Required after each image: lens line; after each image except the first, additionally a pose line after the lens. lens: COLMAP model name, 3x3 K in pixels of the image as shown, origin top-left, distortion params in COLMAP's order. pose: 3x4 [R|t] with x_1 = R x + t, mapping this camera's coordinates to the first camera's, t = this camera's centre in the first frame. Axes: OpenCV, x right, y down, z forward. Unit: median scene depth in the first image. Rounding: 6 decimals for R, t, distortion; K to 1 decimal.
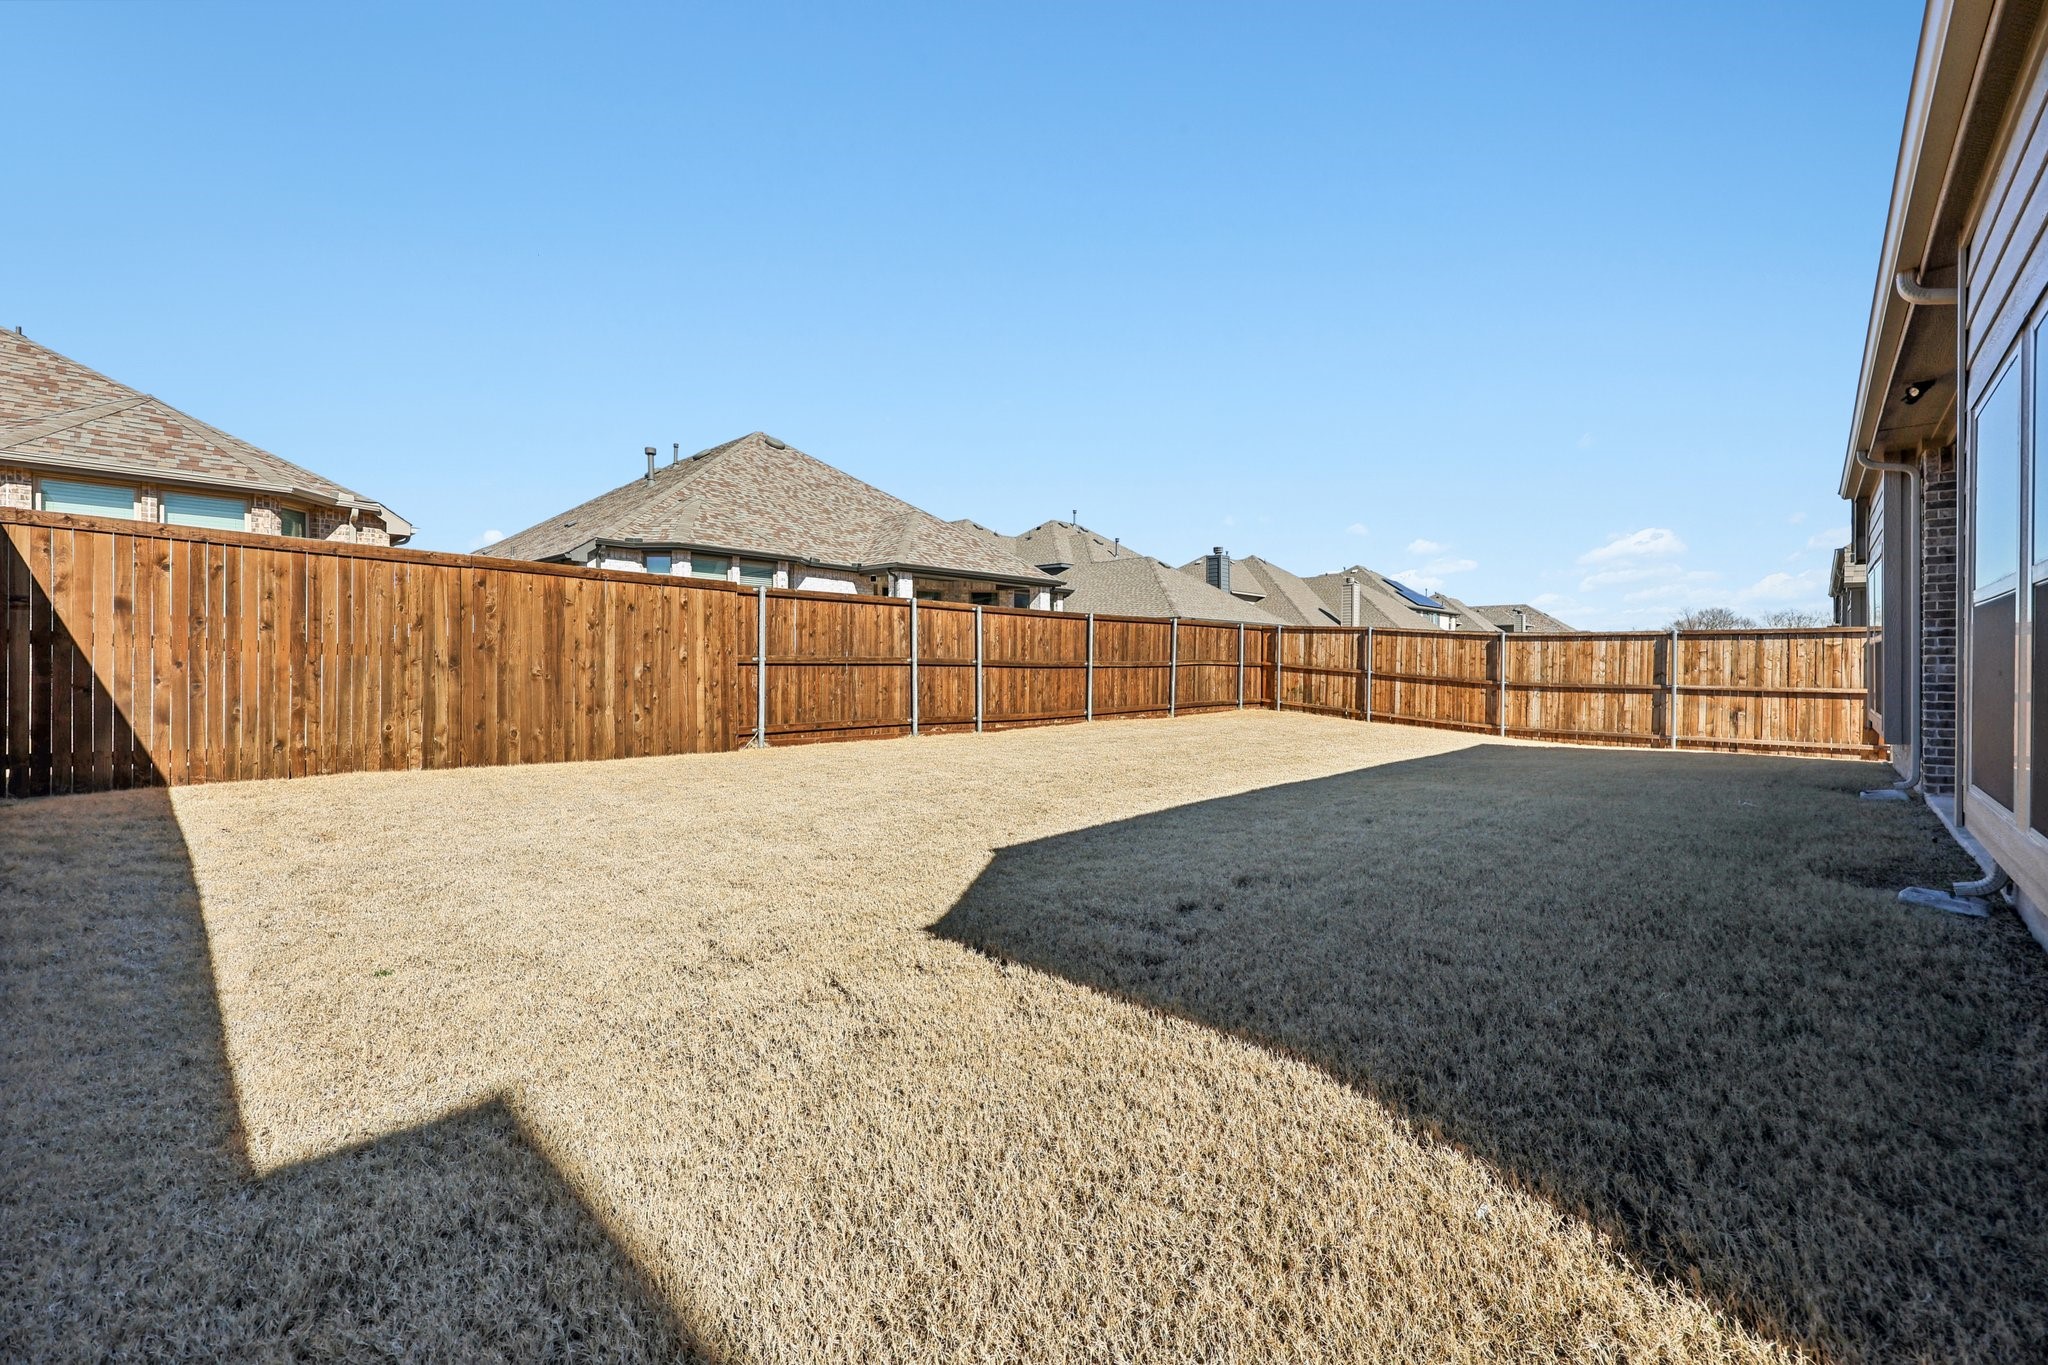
lens RADIAL K [[862.3, 0, 1019.8], [0, 862.3, 667.2], [0, 0, 1]] dist [-0.001050, 0.001606]
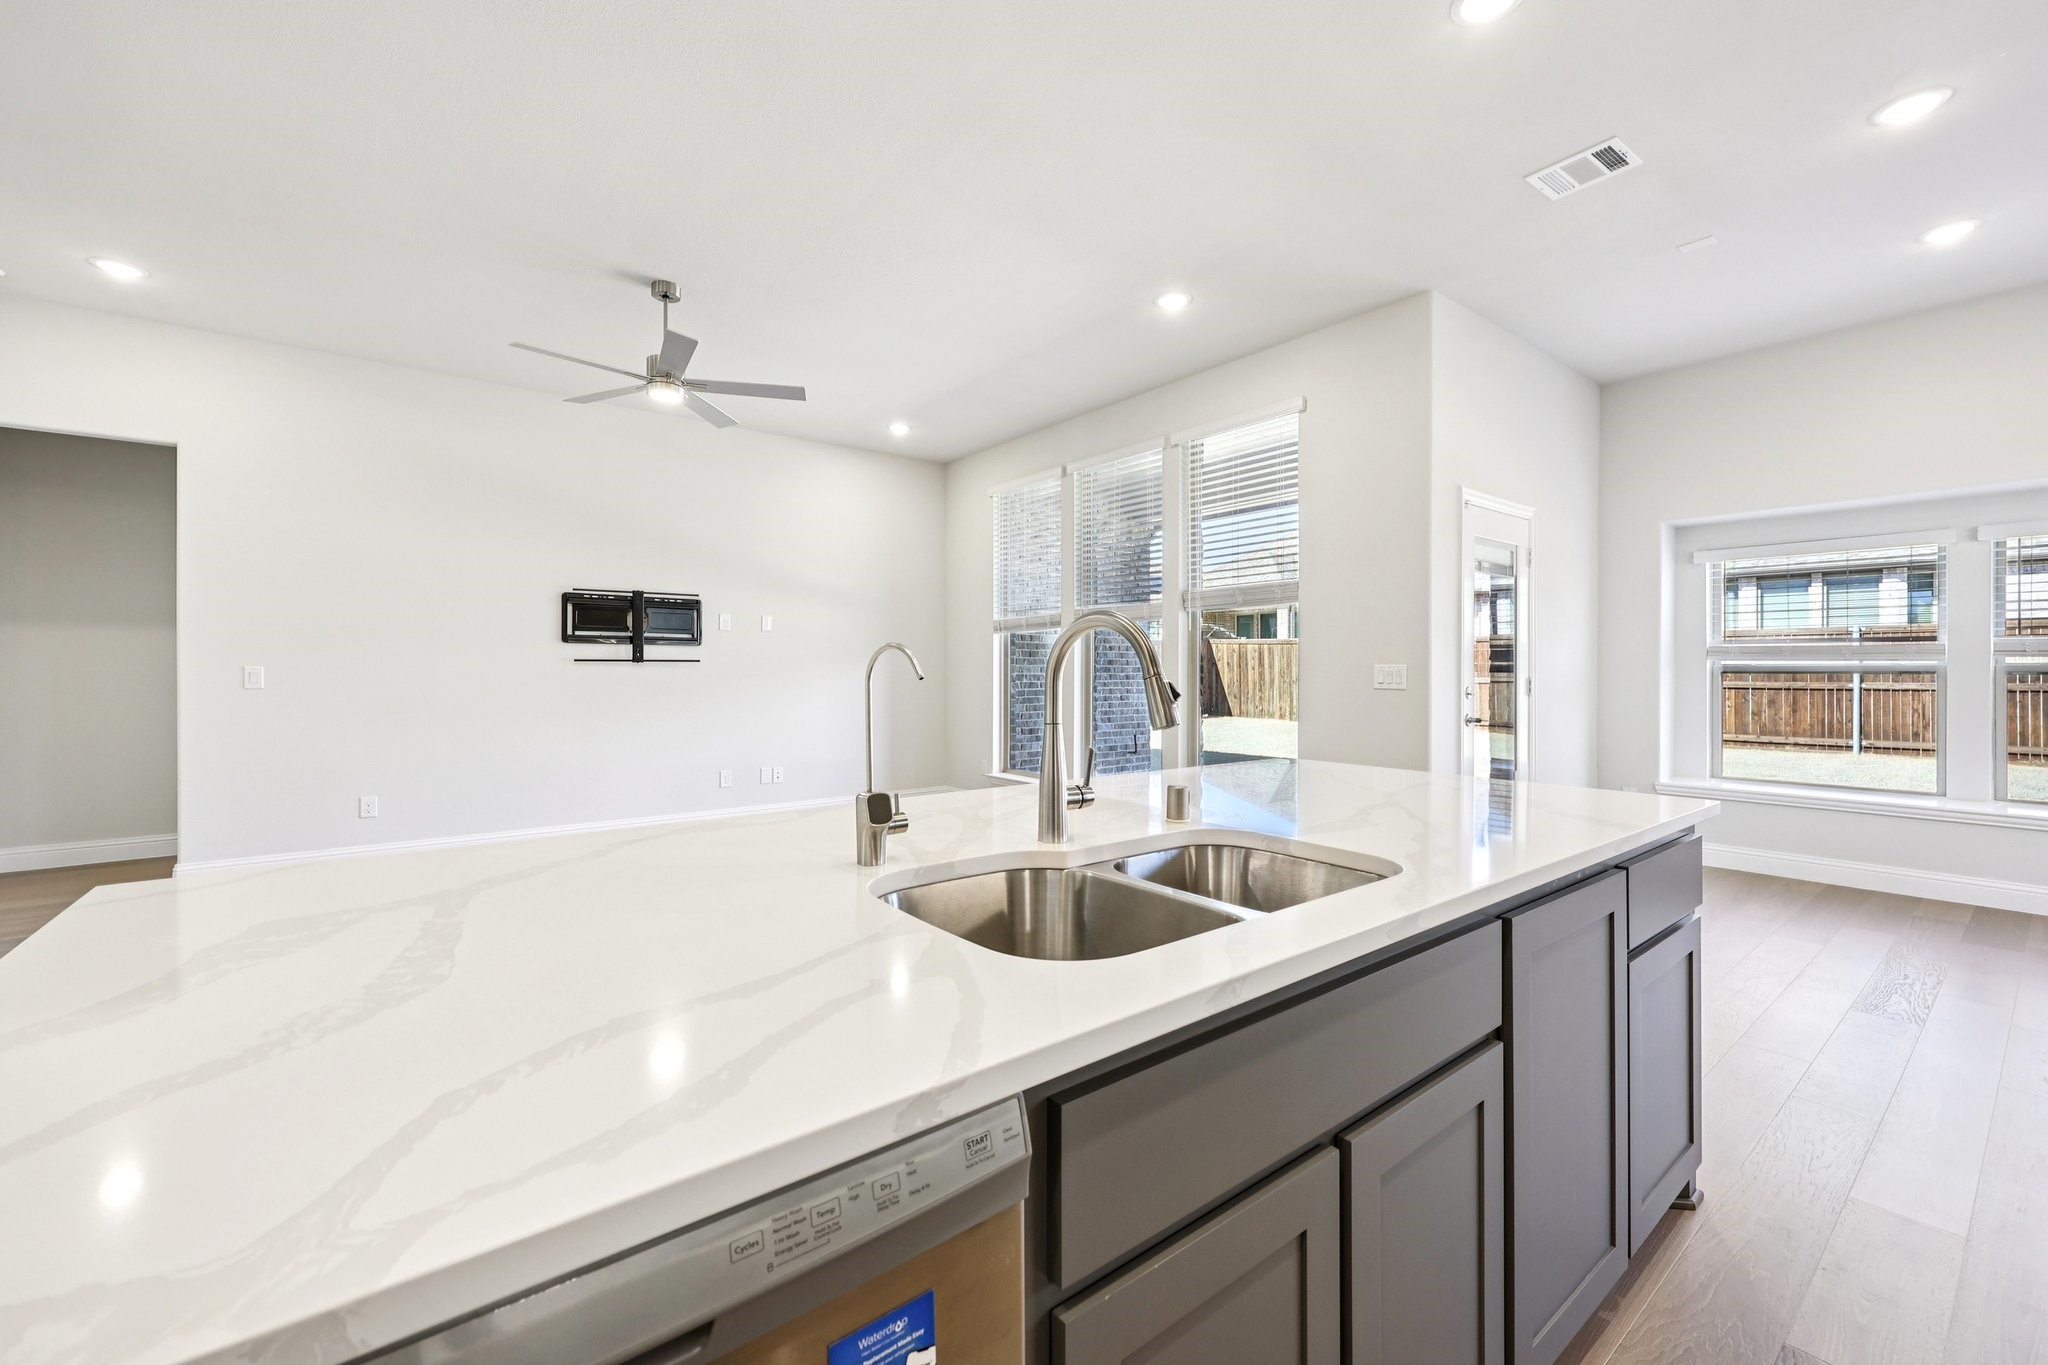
lens RADIAL K [[862.3, 0, 1100.0], [0, 862.3, 659.9], [0, 0, 1]] dist [-0.001050, 0.001606]
pose [[-0.122798, -0.011230, -0.992368, 1.074129], [-0.000106, 0.999936, -0.011302, -0.021159], [0.992432, -0.001282, -0.122792, 0.373184]]
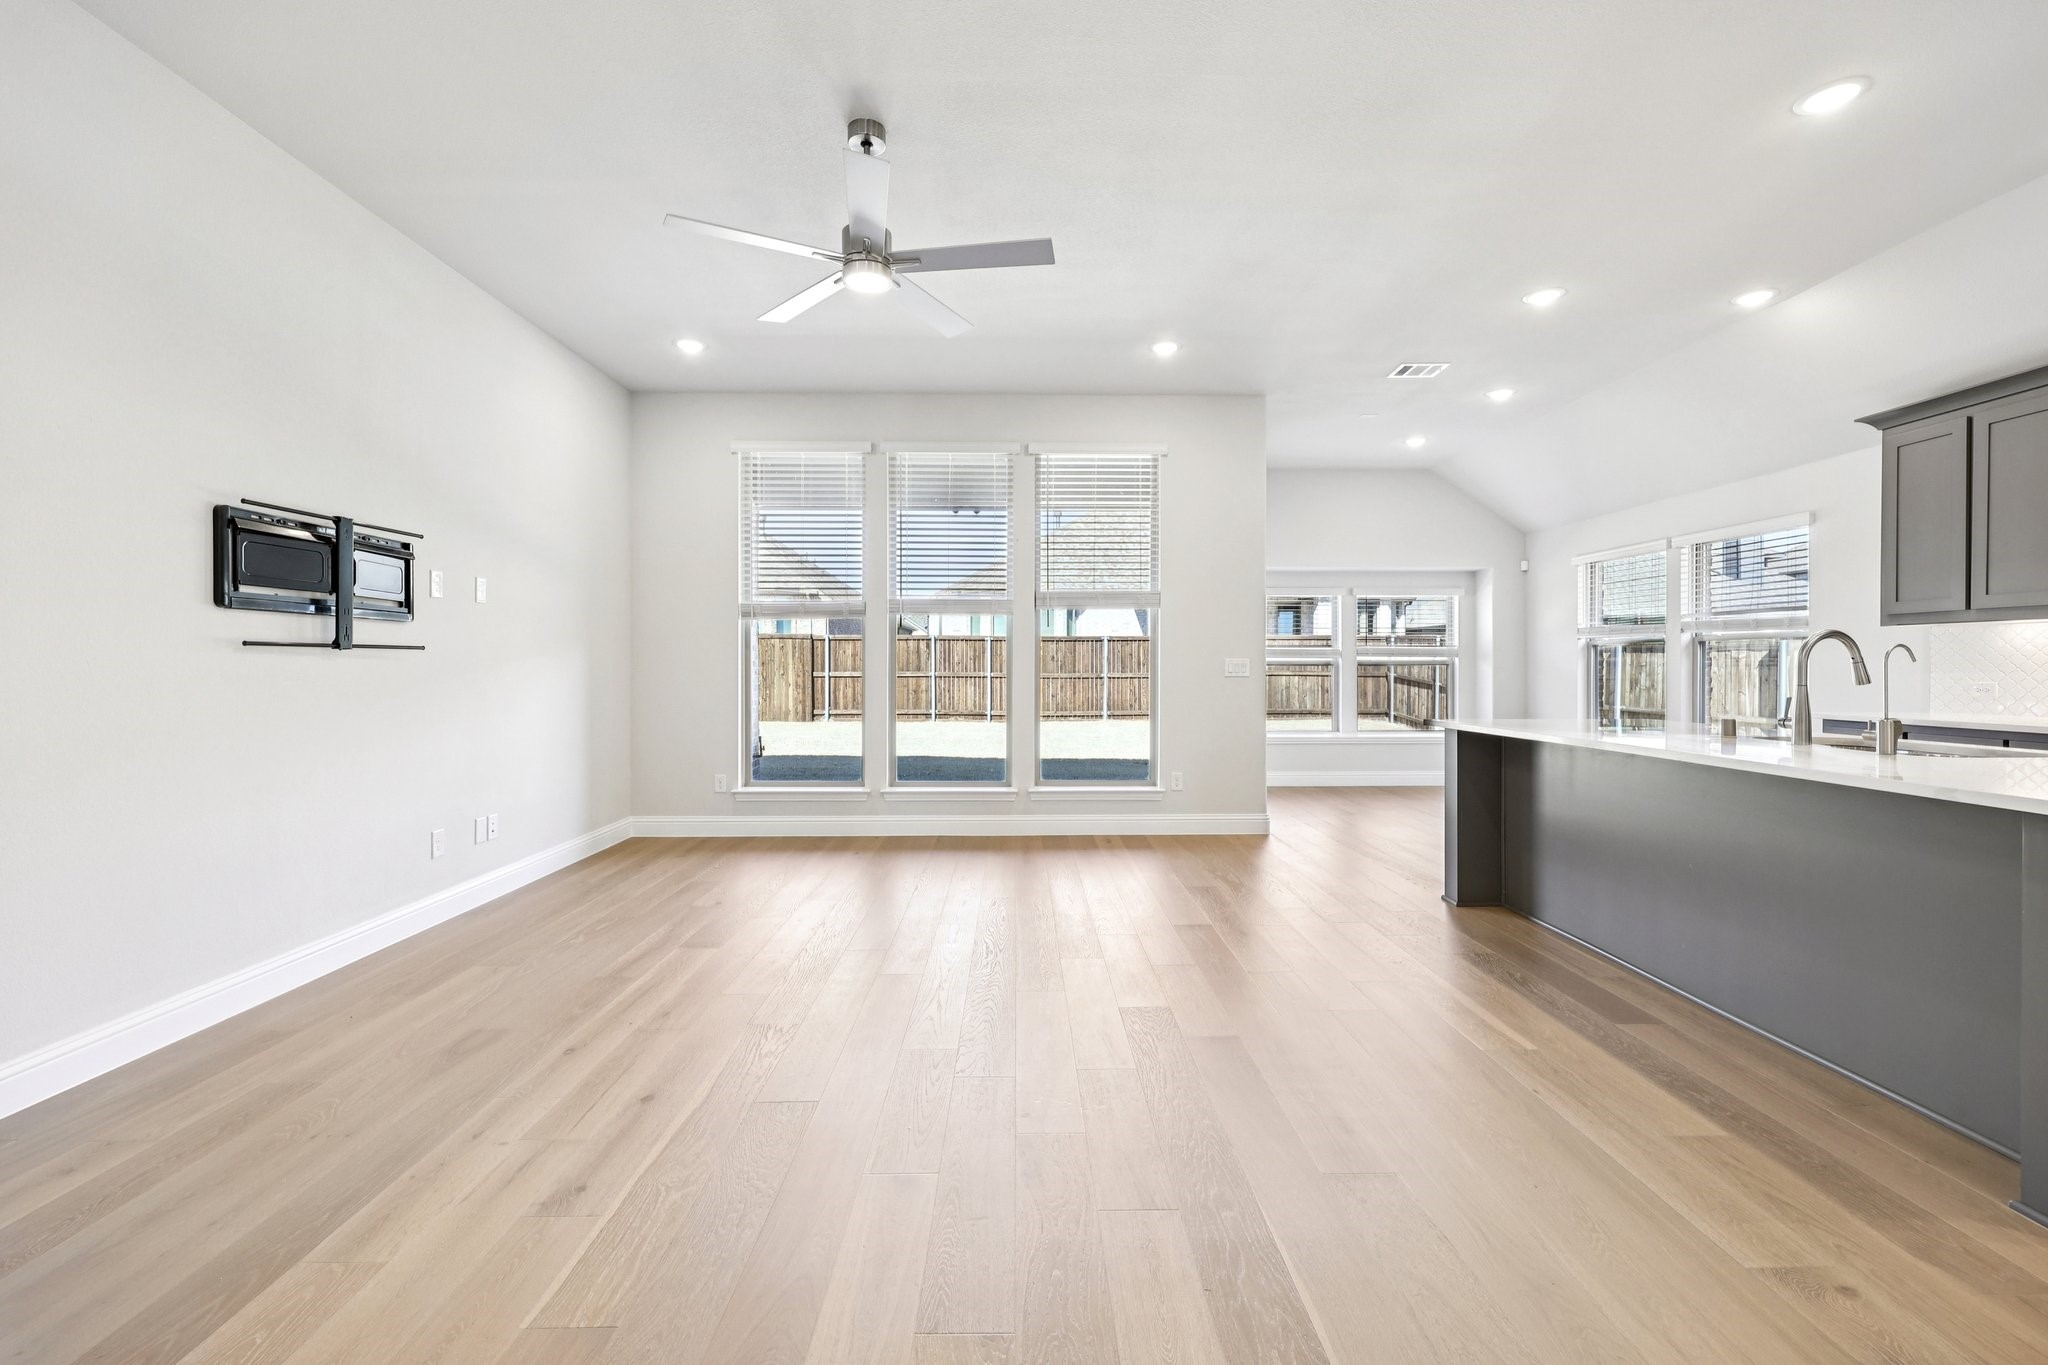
lens RADIAL K [[862.3, 0, 1029.0], [0, 862.3, 670.4], [0, 0, 1]] dist [-0.001050, 0.001606]
pose [[0.703433, 0.001701, -0.710759, 0.967415], [0.003042, 0.999981, 0.005404, -0.019513], [0.710755, -0.005963, 0.703415, 0.034659]]
